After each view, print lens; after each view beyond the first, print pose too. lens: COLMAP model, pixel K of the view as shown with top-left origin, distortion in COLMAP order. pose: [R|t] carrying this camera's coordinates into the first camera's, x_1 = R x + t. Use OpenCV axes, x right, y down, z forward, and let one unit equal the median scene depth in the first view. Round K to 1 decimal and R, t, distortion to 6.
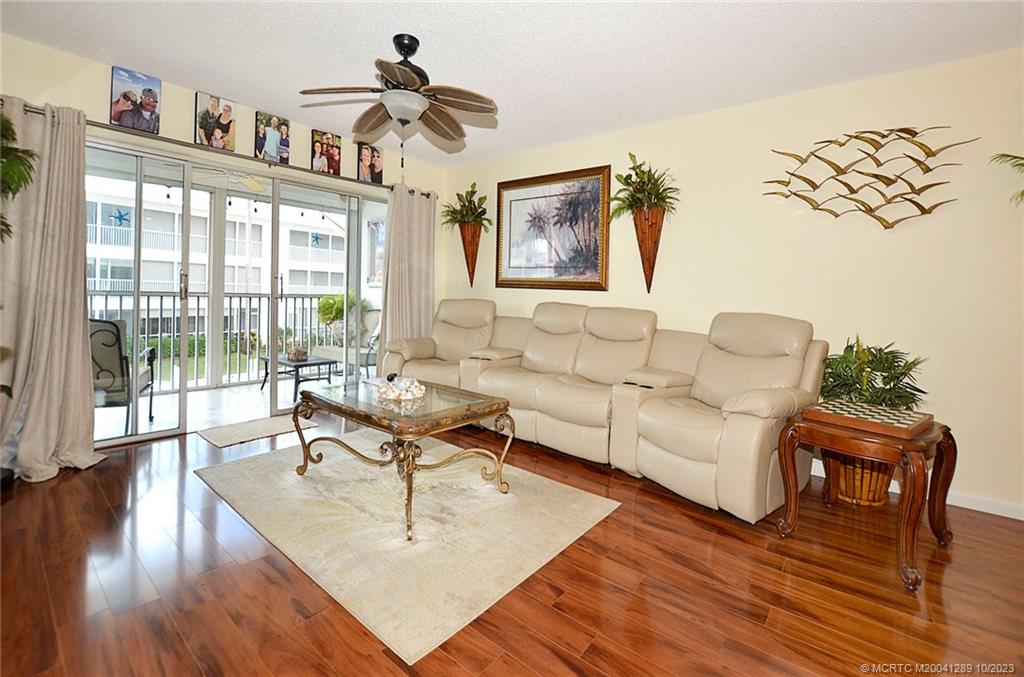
lens RADIAL K [[467.8, 0, 520.4], [0, 467.8, 326.4], [0, 0, 1]] dist [-0.028477, 0.003807]
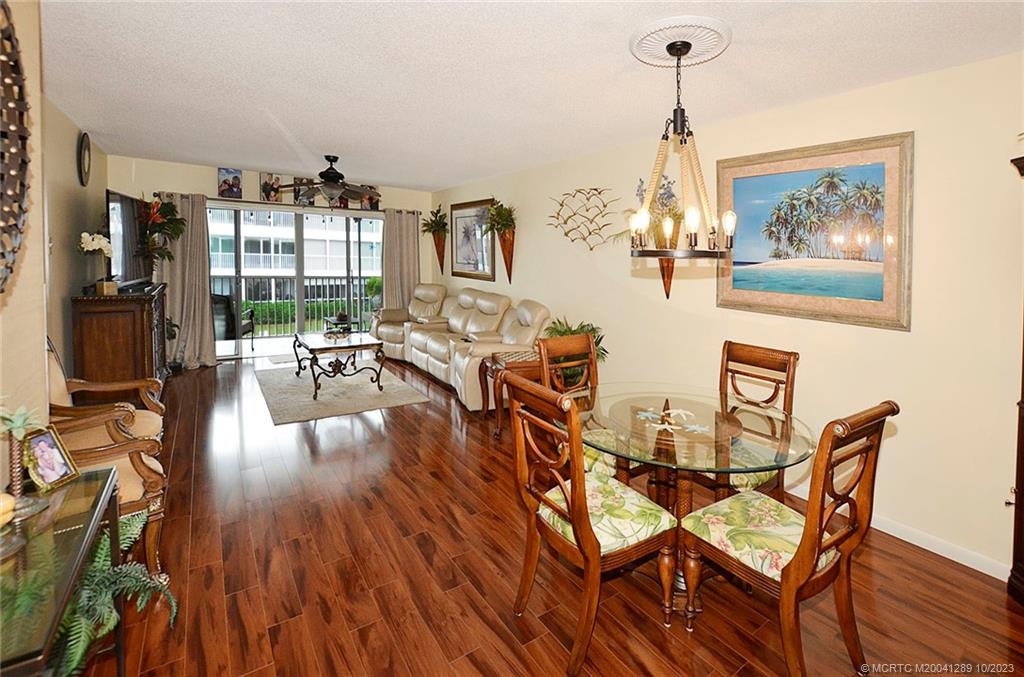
lens RADIAL K [[467.8, 0, 512.5], [0, 467.8, 334.4], [0, 0, 1]] dist [-0.028477, 0.003807]
pose [[0.959815, 0.045680, -0.276892, 0.786333], [-0.024857, 0.996624, 0.078254, -0.030829], [0.279532, -0.068226, 0.957709, -0.525123]]
